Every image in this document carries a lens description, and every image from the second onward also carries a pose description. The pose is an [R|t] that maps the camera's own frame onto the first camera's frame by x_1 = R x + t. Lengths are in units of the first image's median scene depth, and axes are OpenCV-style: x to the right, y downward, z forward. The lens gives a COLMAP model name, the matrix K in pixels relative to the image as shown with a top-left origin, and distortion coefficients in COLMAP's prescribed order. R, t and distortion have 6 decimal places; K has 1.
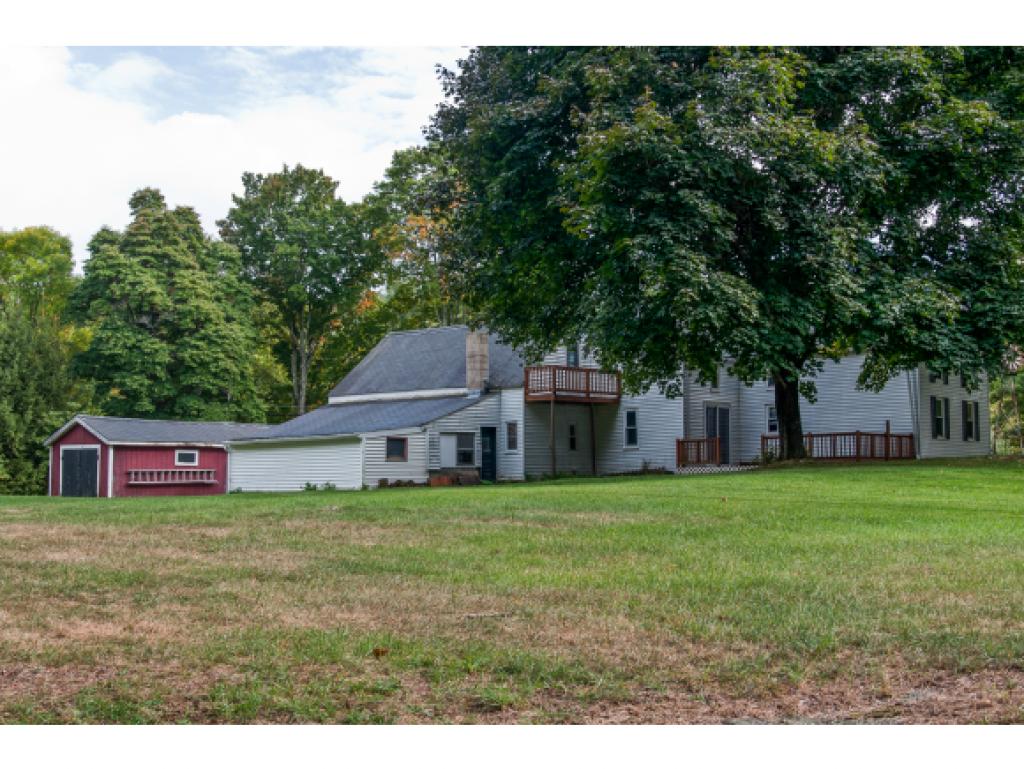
lens RADIAL K [[1277.9, 0, 512.0], [0, 1277.9, 384.5], [0, 0, 1]] dist [-0.076453, -0.015809]
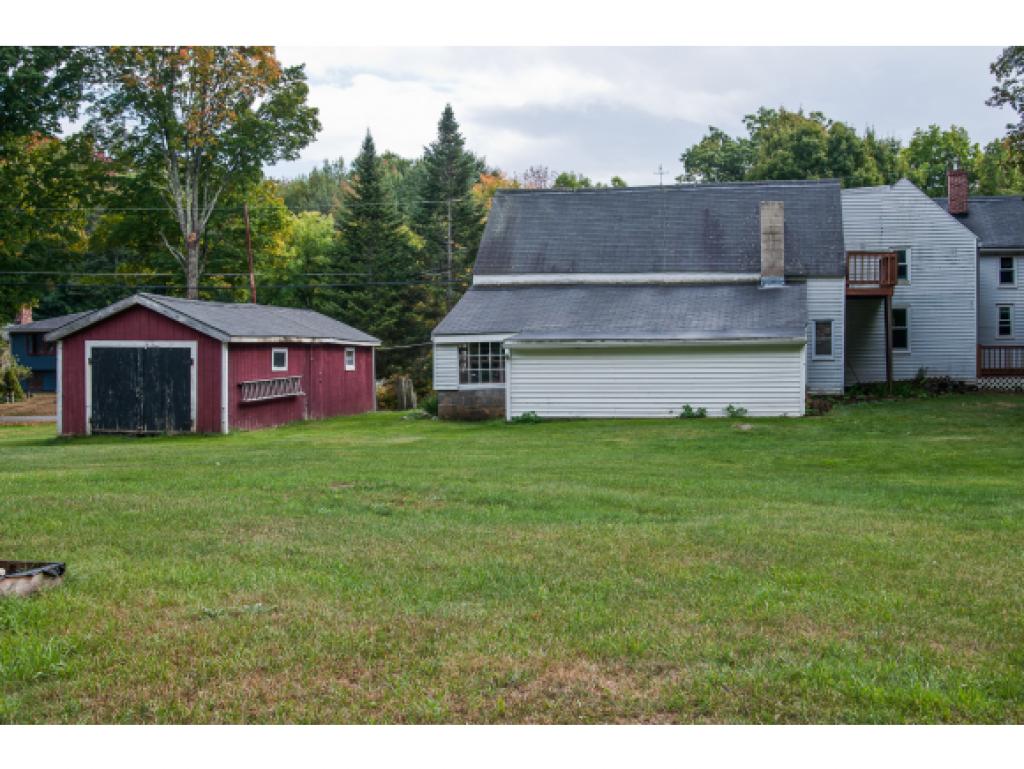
lens RADIAL K [[1277.9, 0, 512.0], [0, 1277.9, 384.5], [0, 0, 1]] dist [-0.076453, -0.015809]
pose [[0.868392, -0.009397, 0.495790, -0.536629], [-0.043121, 0.994602, 0.094379, 0.002835], [-0.494001, -0.103336, 0.863299, 0.405671]]
